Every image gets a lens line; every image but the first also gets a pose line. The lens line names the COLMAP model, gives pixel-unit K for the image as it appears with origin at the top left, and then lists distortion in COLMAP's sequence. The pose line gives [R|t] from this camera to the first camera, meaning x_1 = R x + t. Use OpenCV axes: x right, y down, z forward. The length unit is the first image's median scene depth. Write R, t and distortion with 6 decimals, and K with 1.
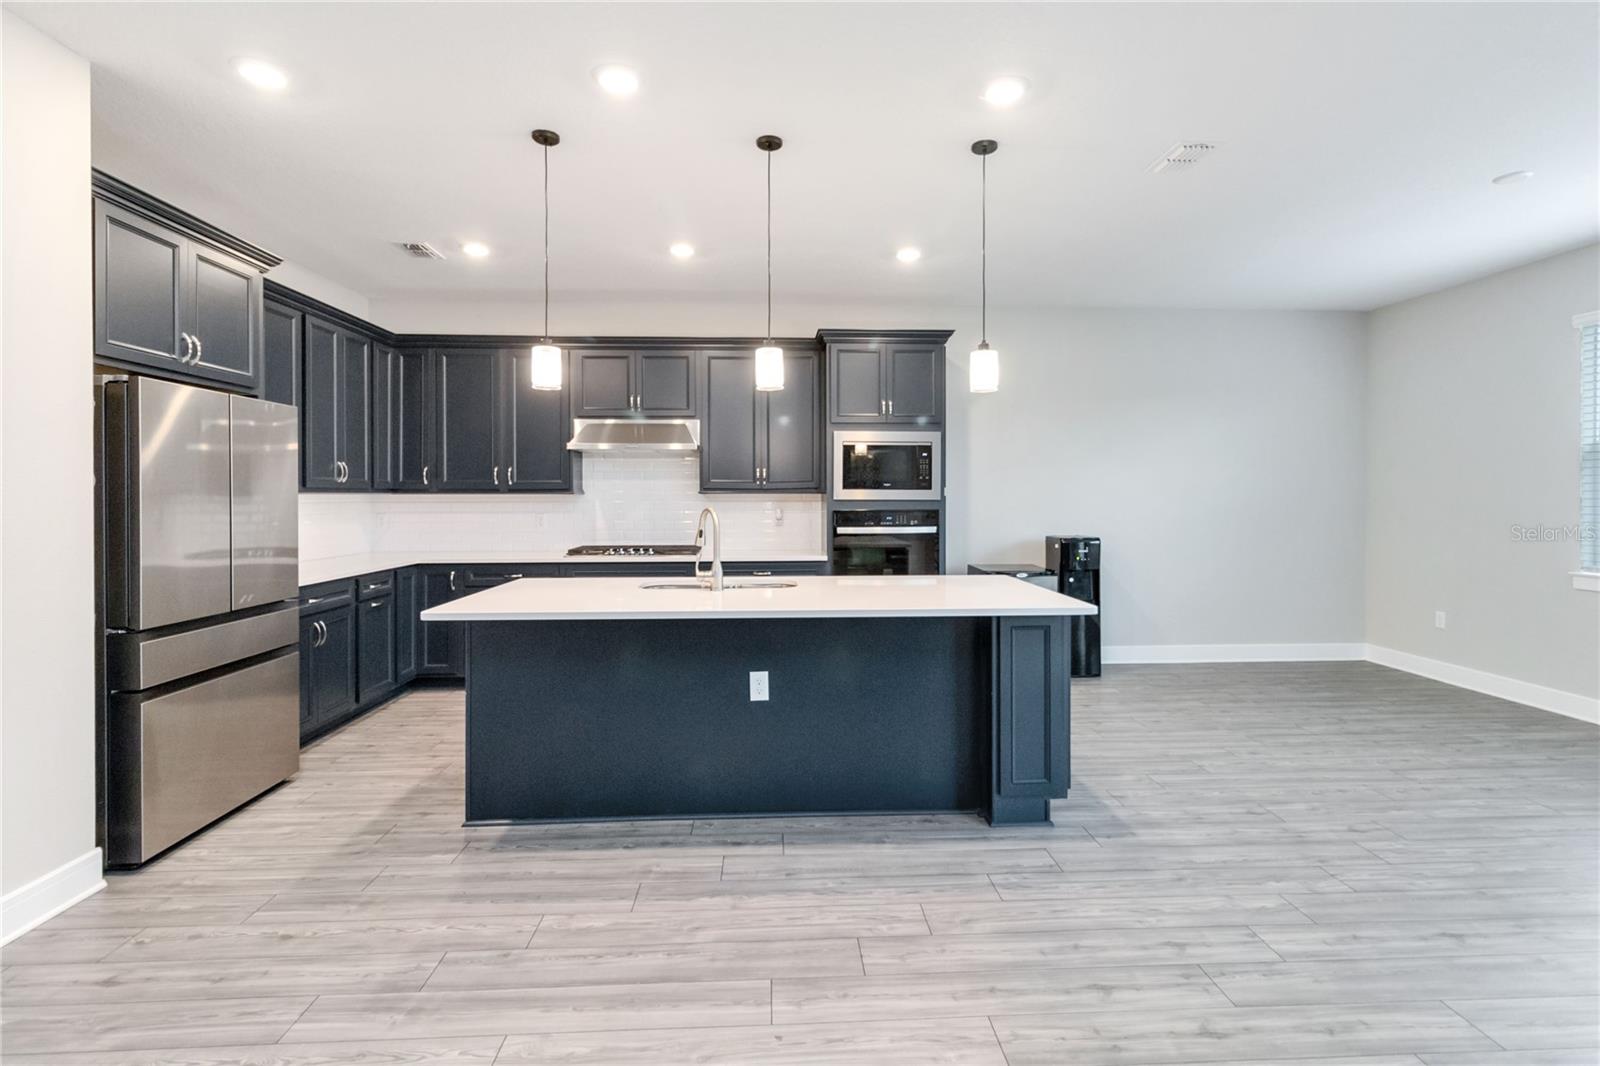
lens RADIAL K [[759.5, 0, 802.3], [0, 759.5, 497.2], [0, 0, 1]] dist [-0.001424, -0.000605]
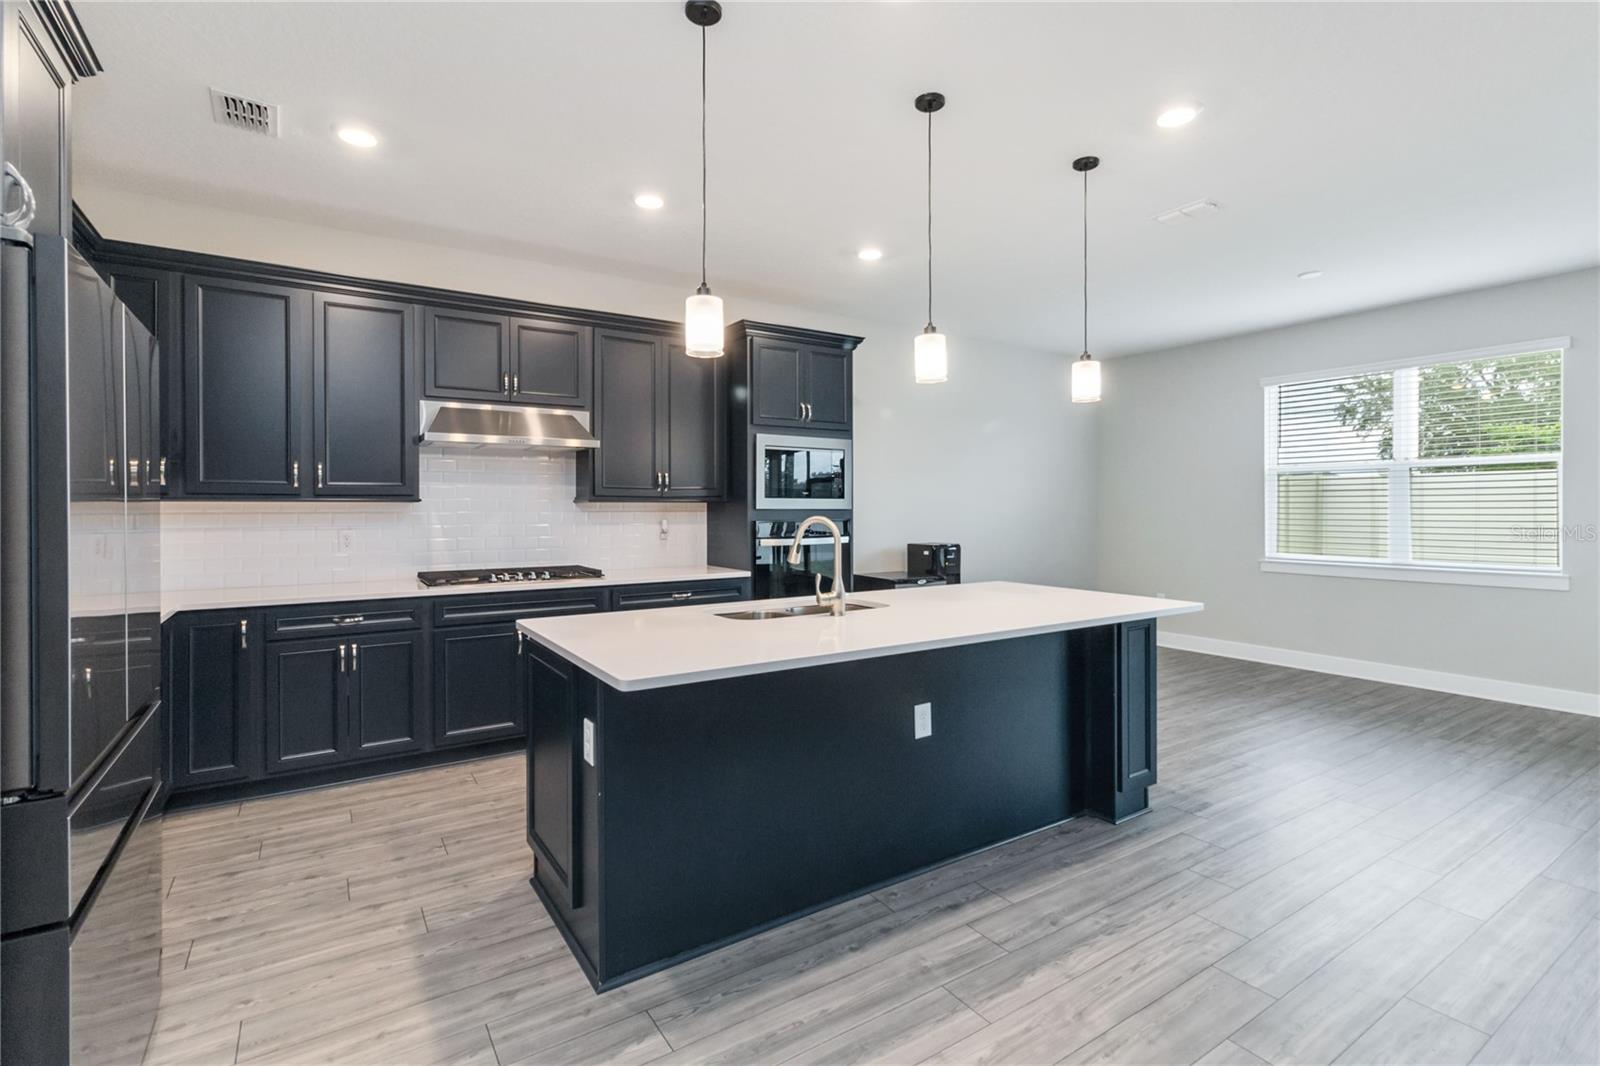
lens RADIAL K [[754.9, 0, 802.8], [0, 754.9, 503.7], [0, 0, 1]] dist [-0.000468, 0.000499]
pose [[0.858939, 0.003039, 0.512068, -0.540700], [0.000464, 0.999977, -0.006713, 0.004381], [-0.512077, 0.006004, 0.858919, 0.281775]]
